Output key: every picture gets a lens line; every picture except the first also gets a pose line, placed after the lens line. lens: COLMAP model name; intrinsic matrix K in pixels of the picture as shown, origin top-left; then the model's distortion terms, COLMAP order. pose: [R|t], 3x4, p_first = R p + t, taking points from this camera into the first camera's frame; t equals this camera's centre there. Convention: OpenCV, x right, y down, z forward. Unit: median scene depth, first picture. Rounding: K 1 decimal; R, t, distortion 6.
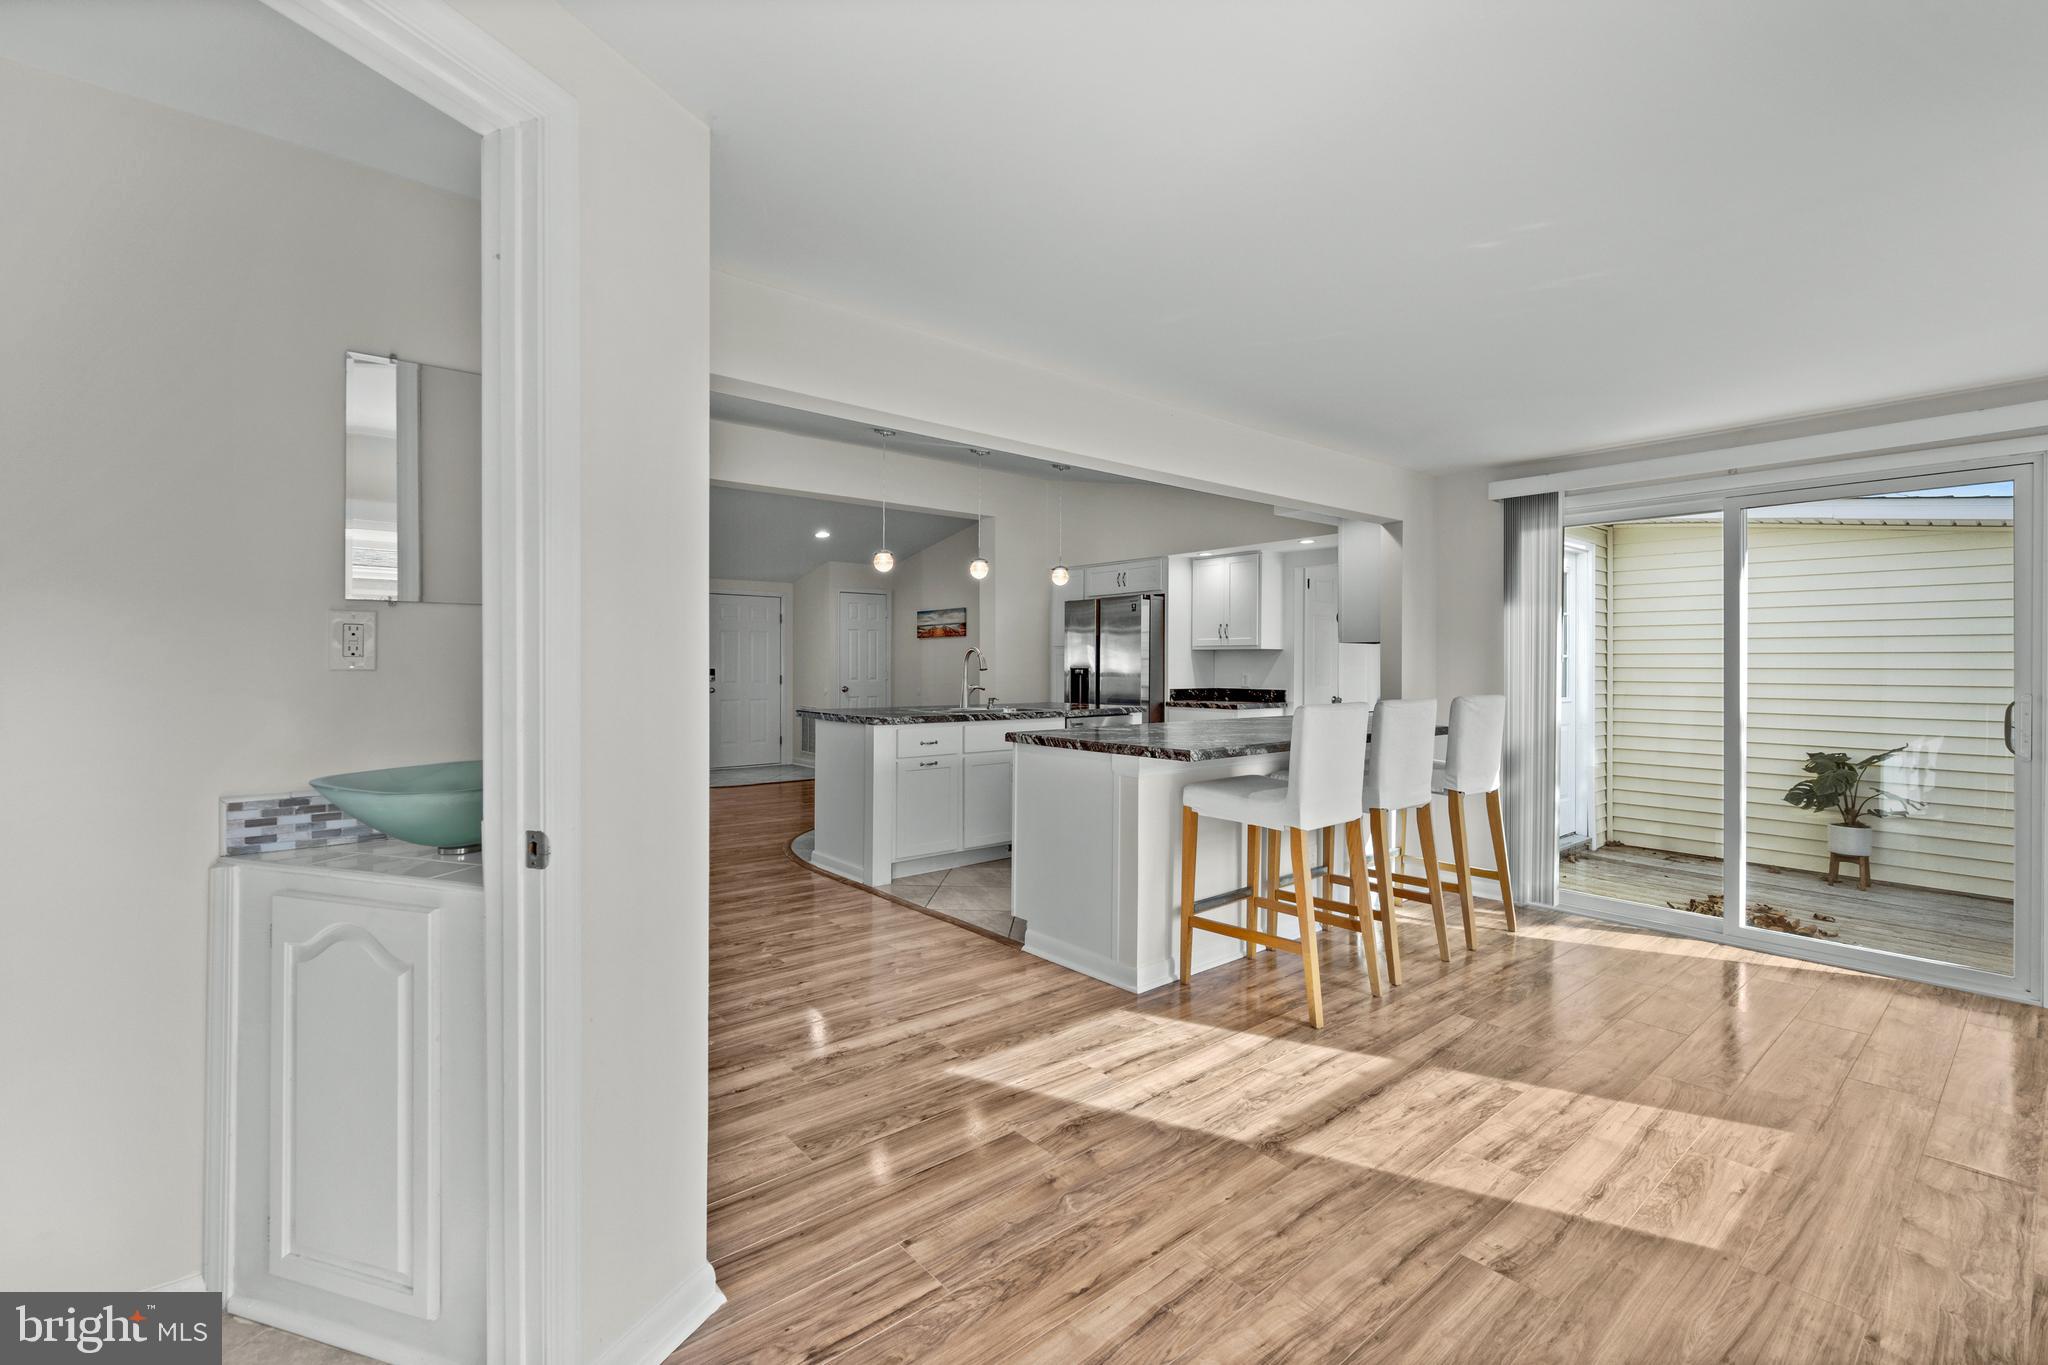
lens RADIAL K [[905.5, 0, 1024.0], [0, 905.5, 682.5], [0, 0, 1]] dist [0.000869, 0.000014]
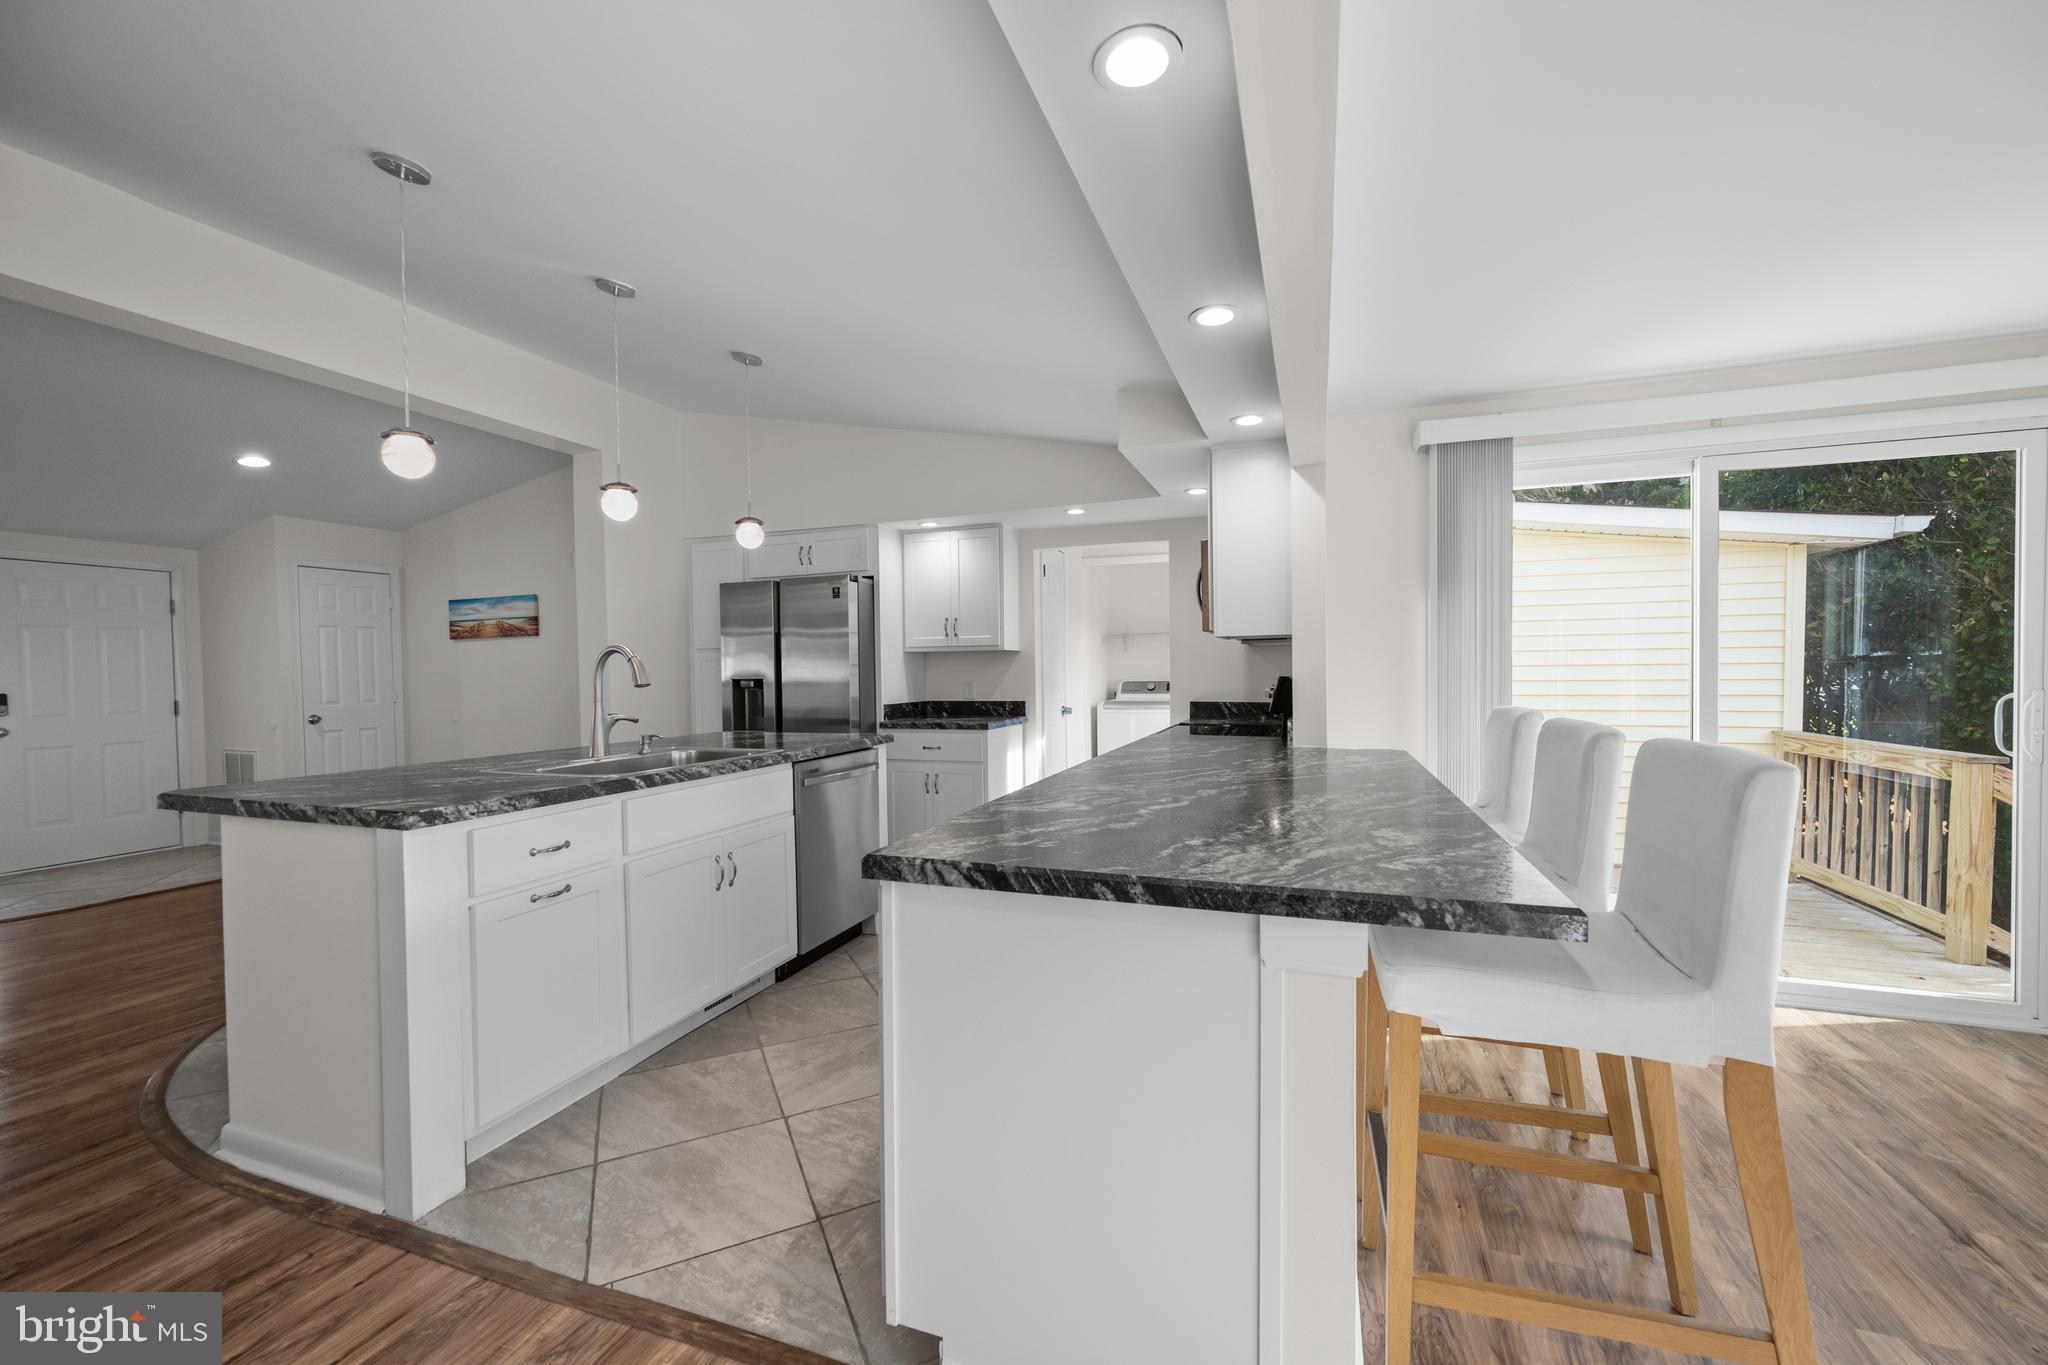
lens RADIAL K [[813.1, 0, 1025.7], [0, 813.1, 691.9], [0, 0, 1]] dist [0.000144, -0.000022]
pose [[0.866359, -0.028435, 0.498612, -0.069905], [0.026011, 0.999592, 0.011809, -0.008160], [-0.498745, 0.002738, 0.866745, 0.366095]]
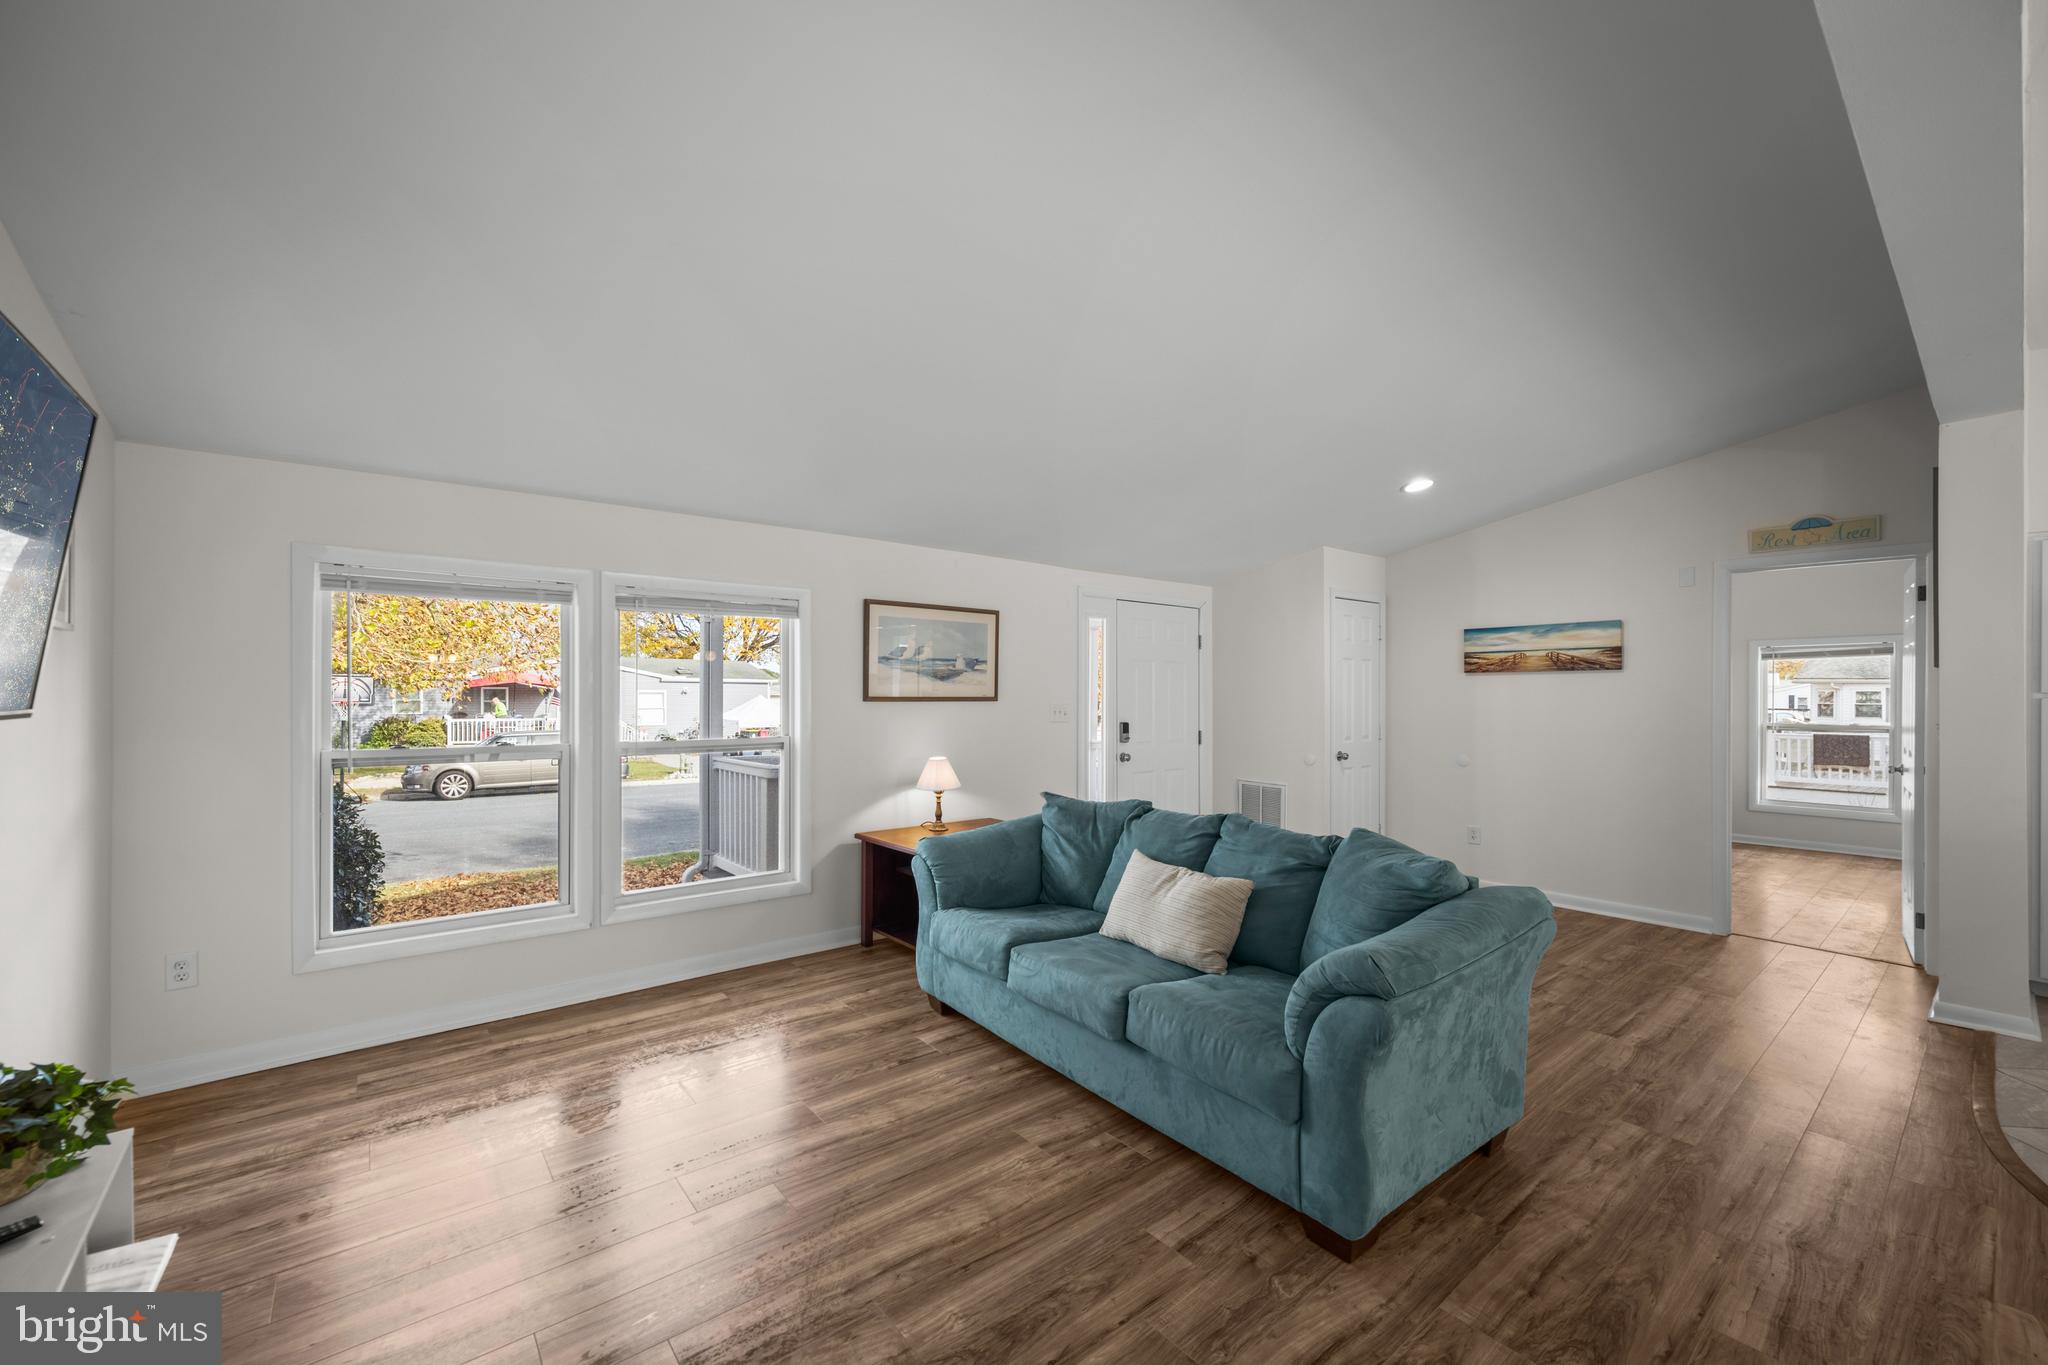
lens RADIAL K [[813.1, 0, 1025.7], [0, 813.1, 691.9], [0, 0, 1]] dist [0.000144, -0.000022]
pose [[0.999823, 0.001663, -0.018743, -0.573197], [-0.002077, 0.999754, -0.022097, -0.033248], [0.018702, 0.022132, 0.999580, 0.635865]]
